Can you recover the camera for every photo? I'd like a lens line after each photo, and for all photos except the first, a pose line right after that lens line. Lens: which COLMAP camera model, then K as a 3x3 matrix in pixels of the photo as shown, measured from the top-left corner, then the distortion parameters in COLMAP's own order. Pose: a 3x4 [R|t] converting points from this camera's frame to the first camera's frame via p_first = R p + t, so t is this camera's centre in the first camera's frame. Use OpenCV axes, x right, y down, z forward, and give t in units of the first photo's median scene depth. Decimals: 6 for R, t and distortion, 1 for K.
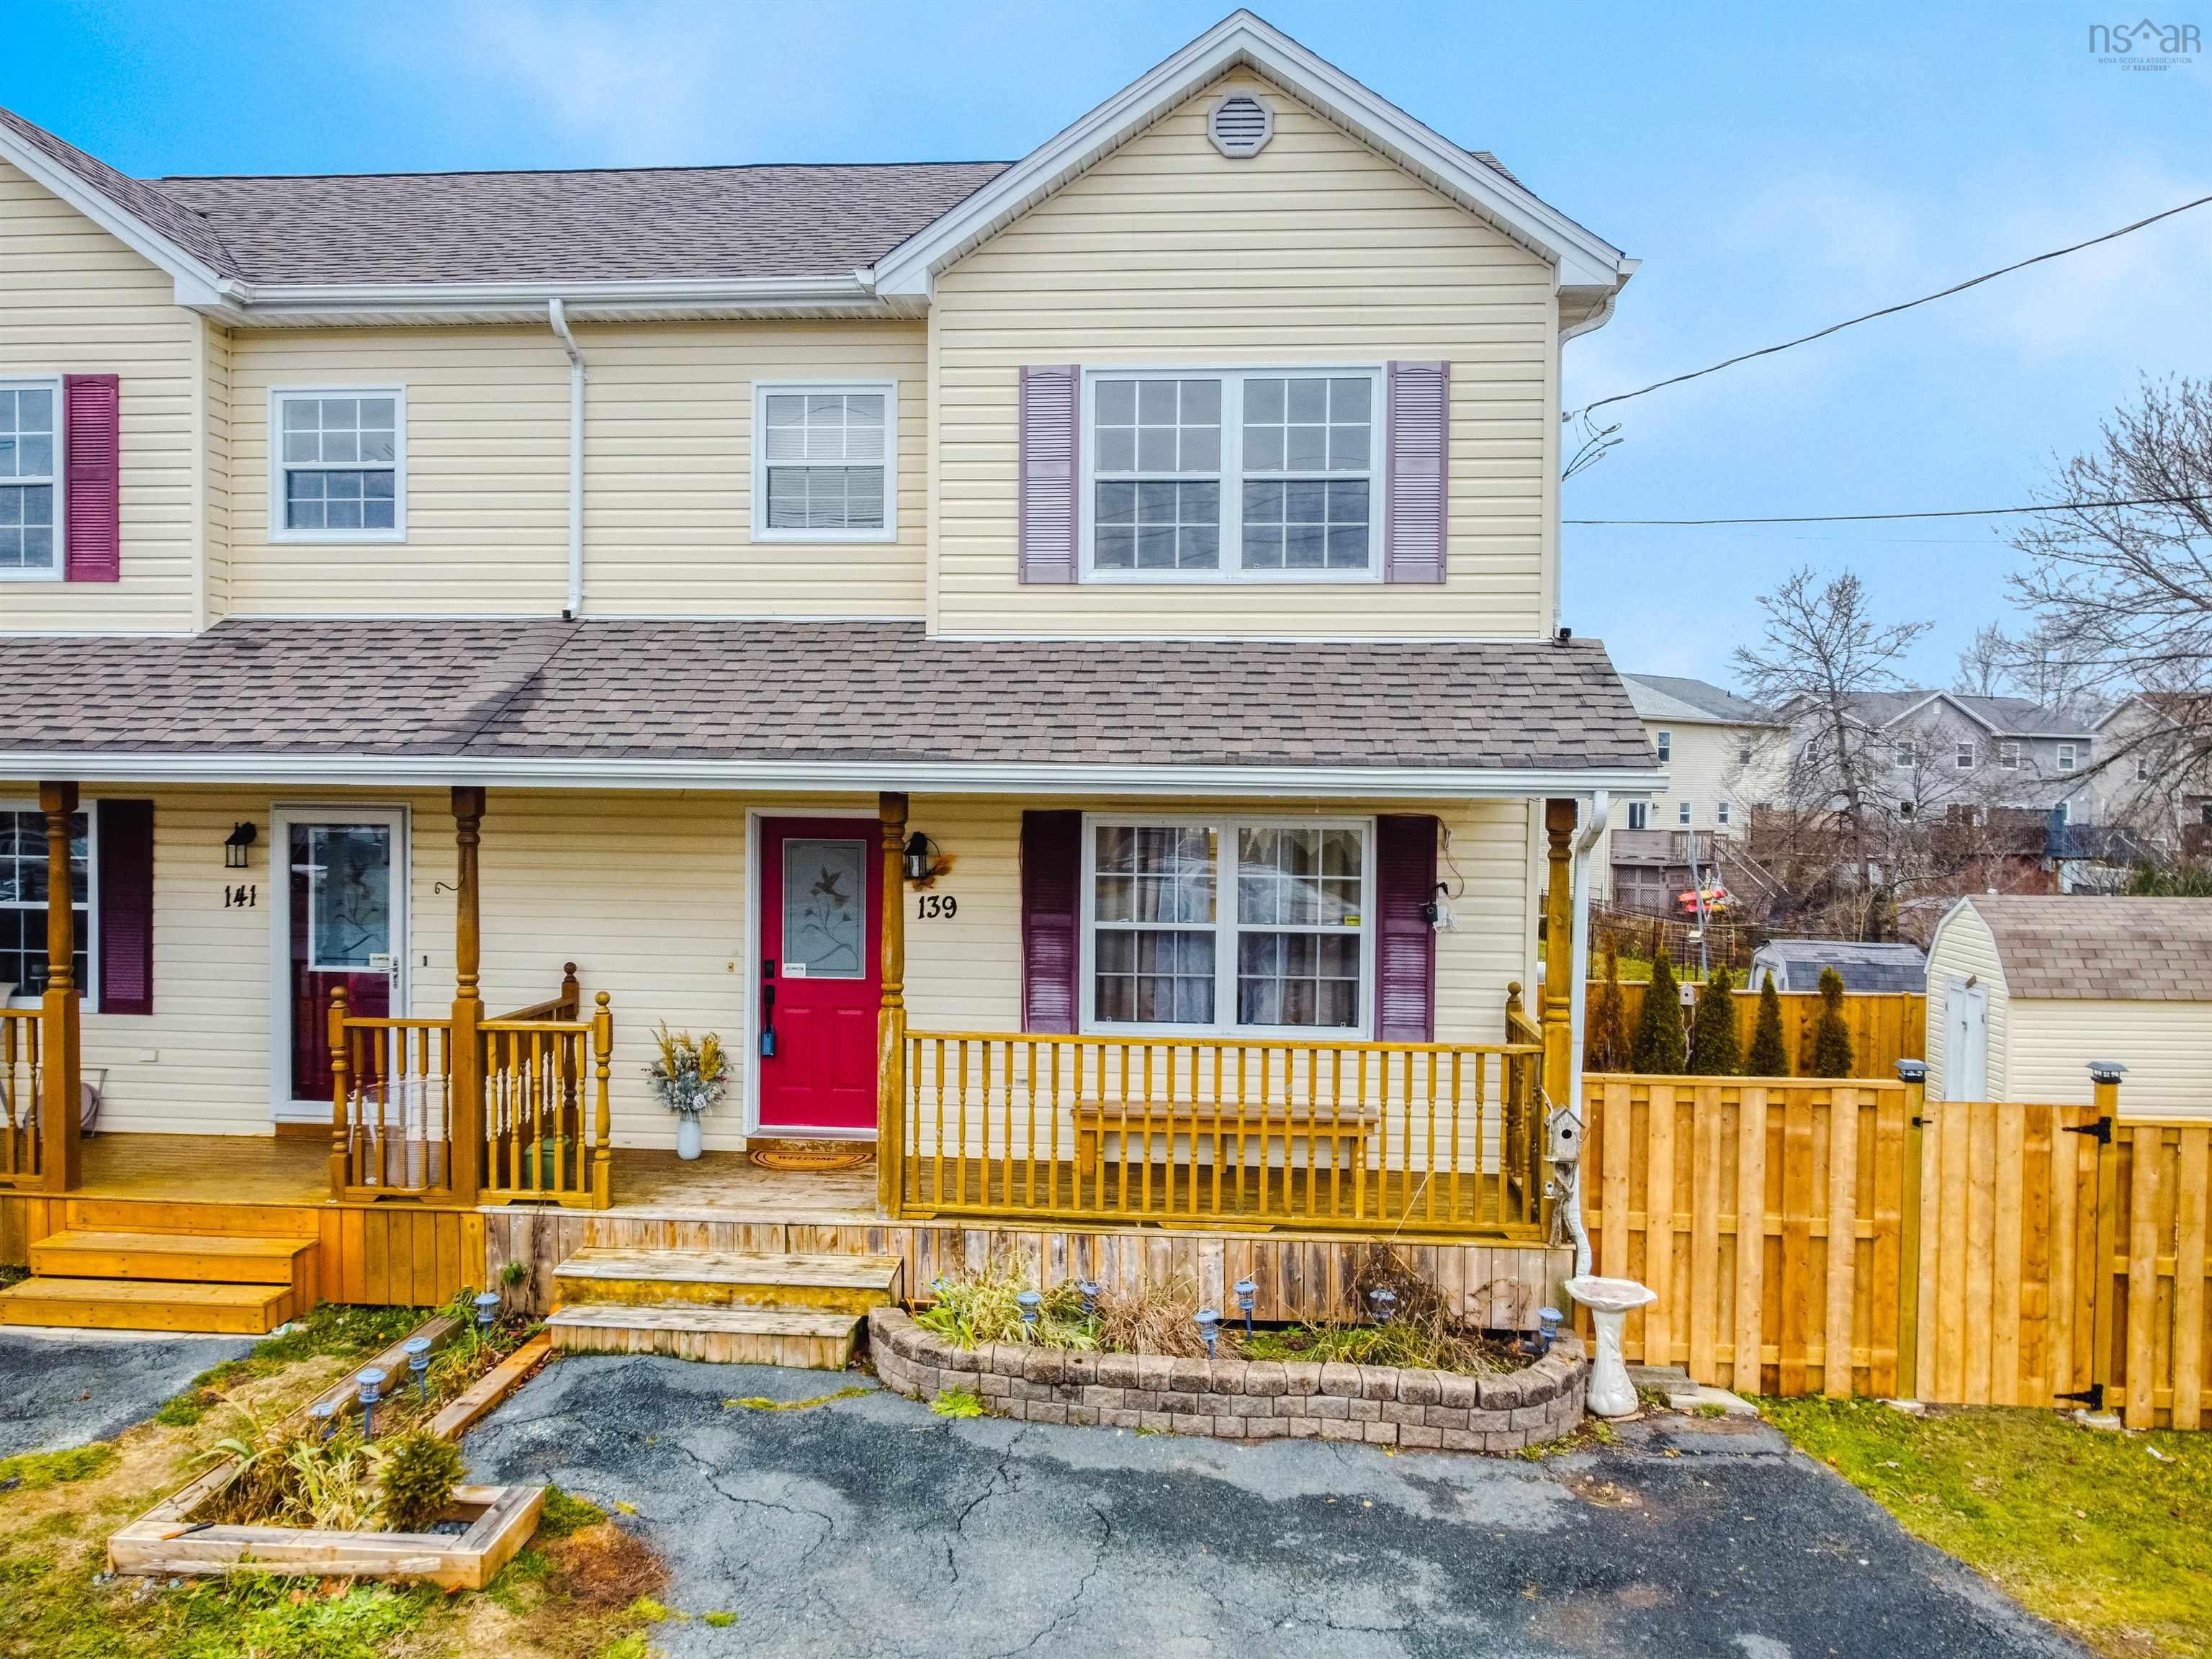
lens RADIAL K [[1678.1, 0, 1103.7], [0, 1678.1, 821.7], [0, 0, 1]] dist [-0.001008, -0.005340]
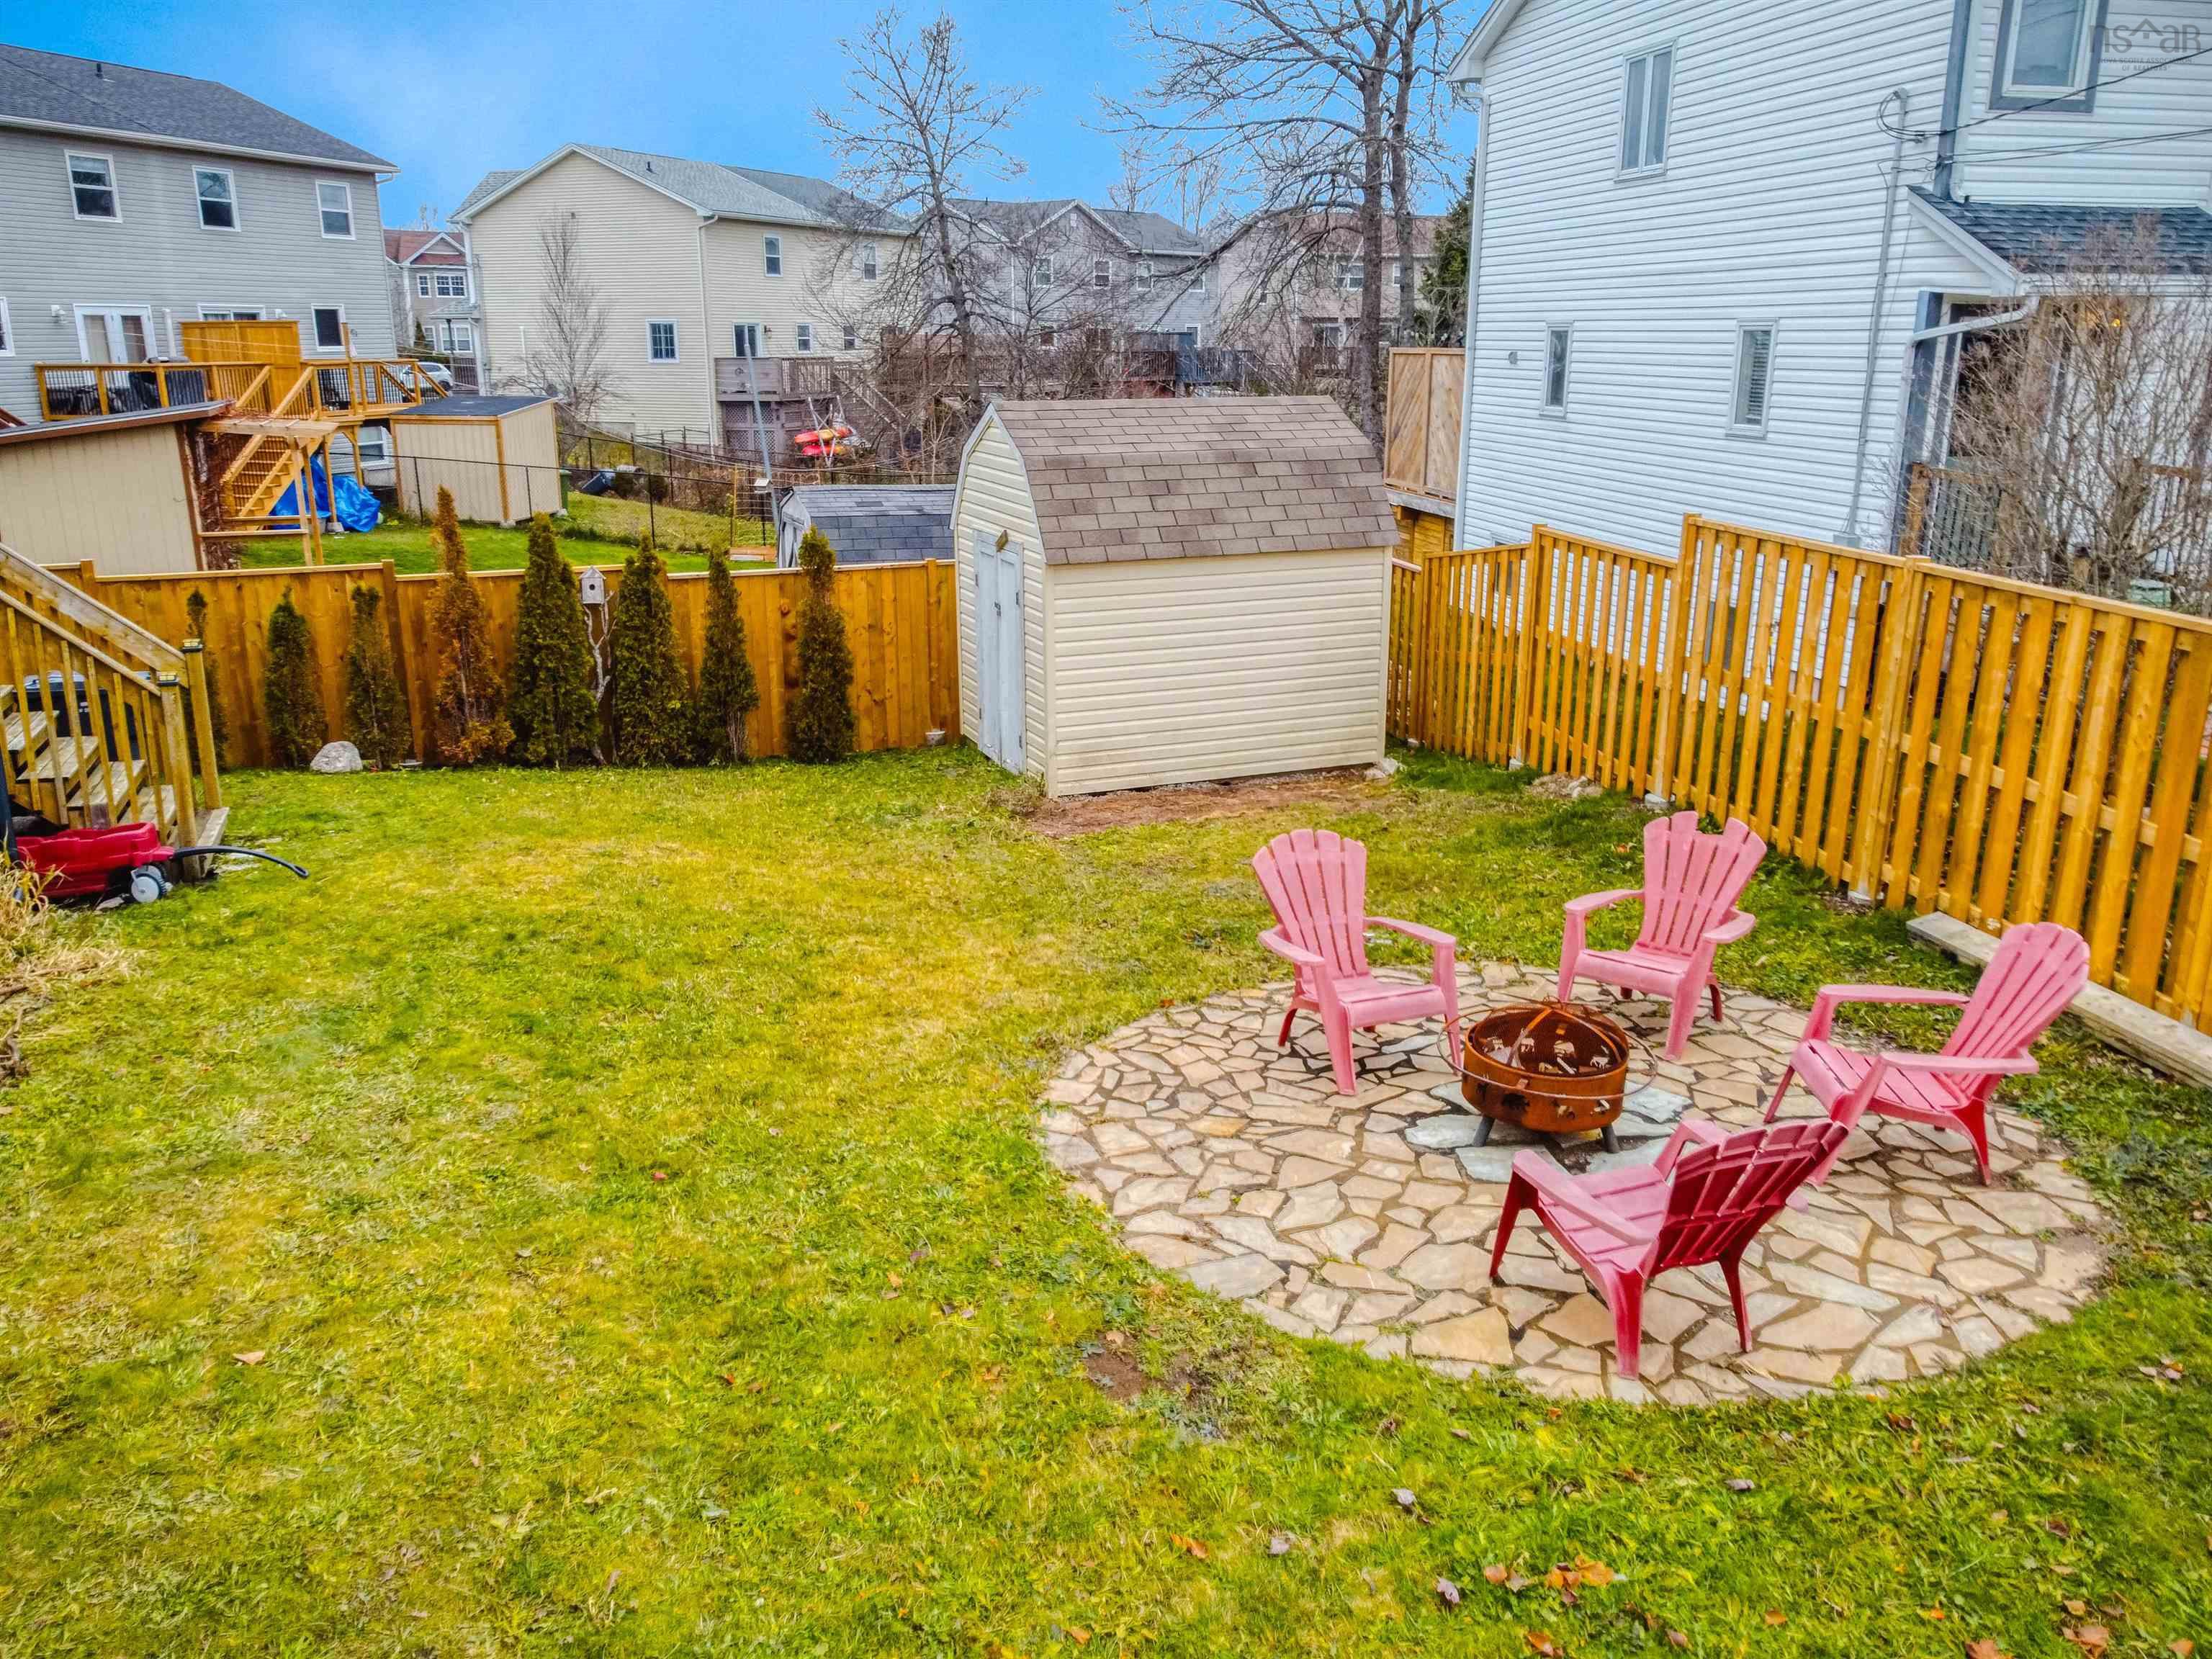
lens RADIAL K [[1678.1, 0, 1100.6], [0, 1678.1, 830.1], [0, 0, 1]] dist [-0.001008, -0.005340]
pose [[0.896837, -0.135825, 0.420993, 0.620466], [0.019908, 0.963123, 0.268323, 0.071643], [-0.441913, -0.232260, 0.866469, 0.937928]]
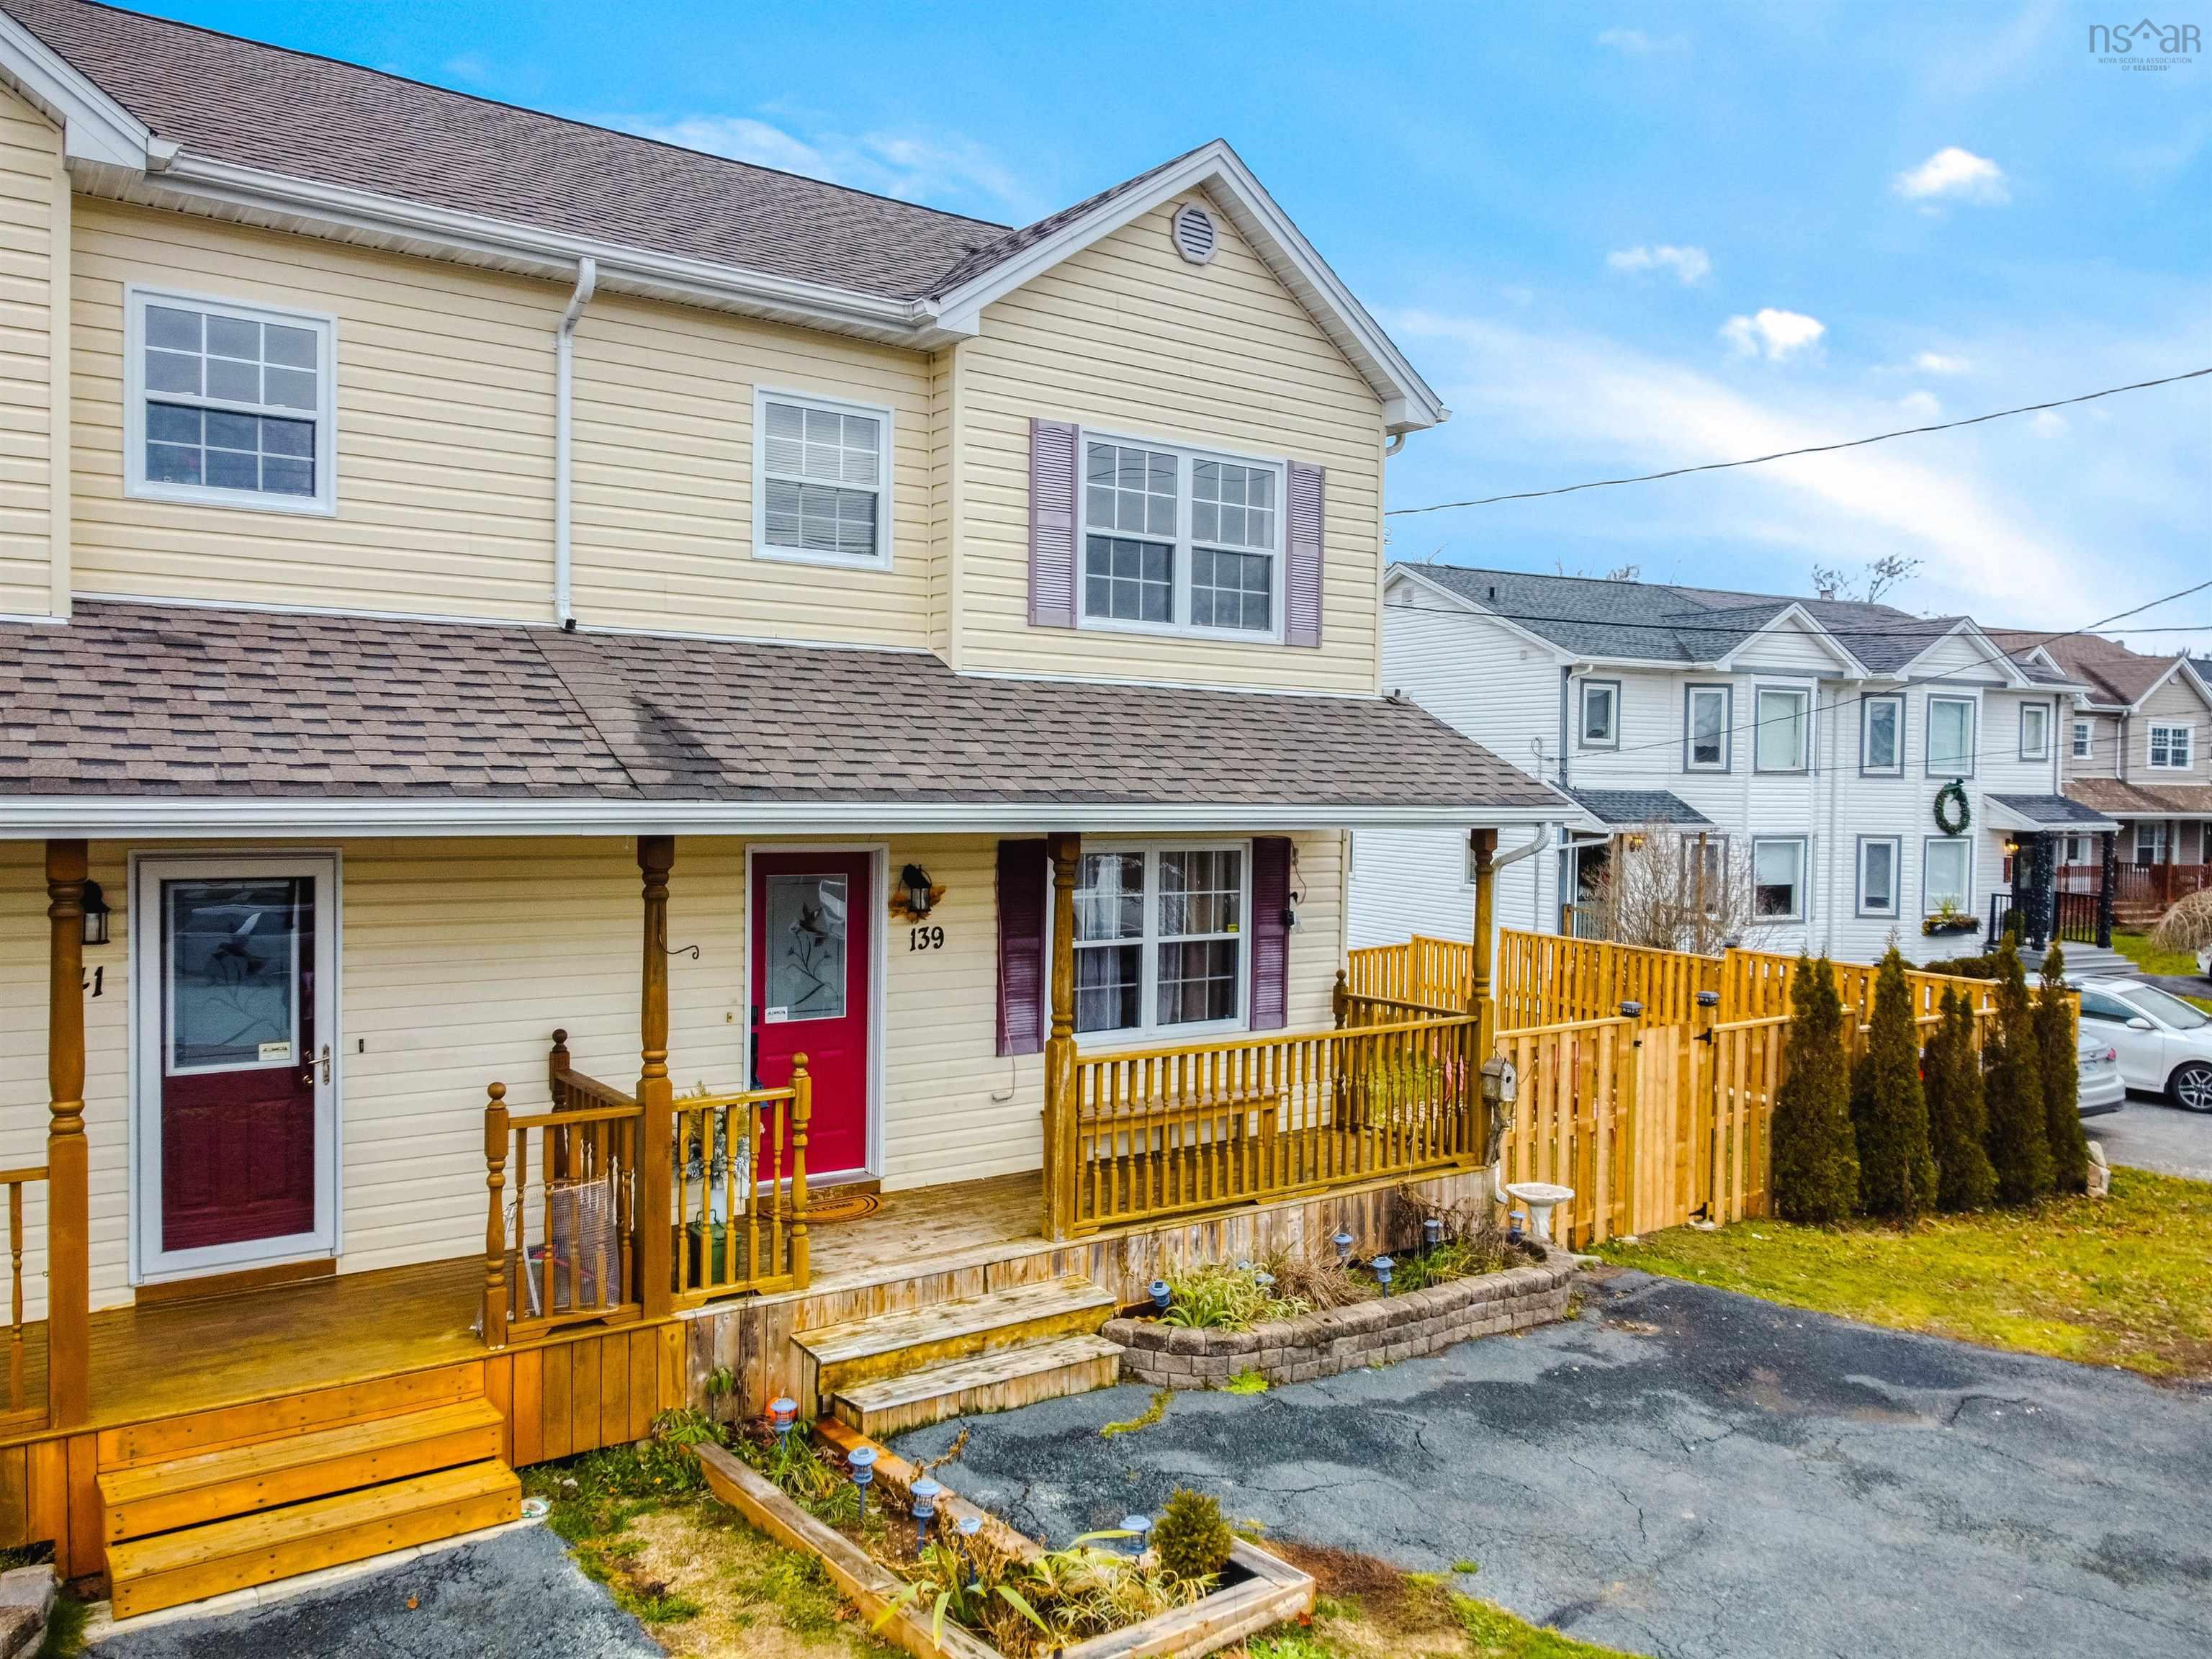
lens RADIAL K [[1678.1, 0, 1103.5], [0, 1678.1, 819.5], [0, 0, 1]] dist [-0.001008, -0.005340]
pose [[0.751098, -0.015374, 0.660011, -0.772725], [0.008478, 0.999871, 0.013642, -0.037518], [-0.660136, -0.004651, 0.751132, 0.197886]]
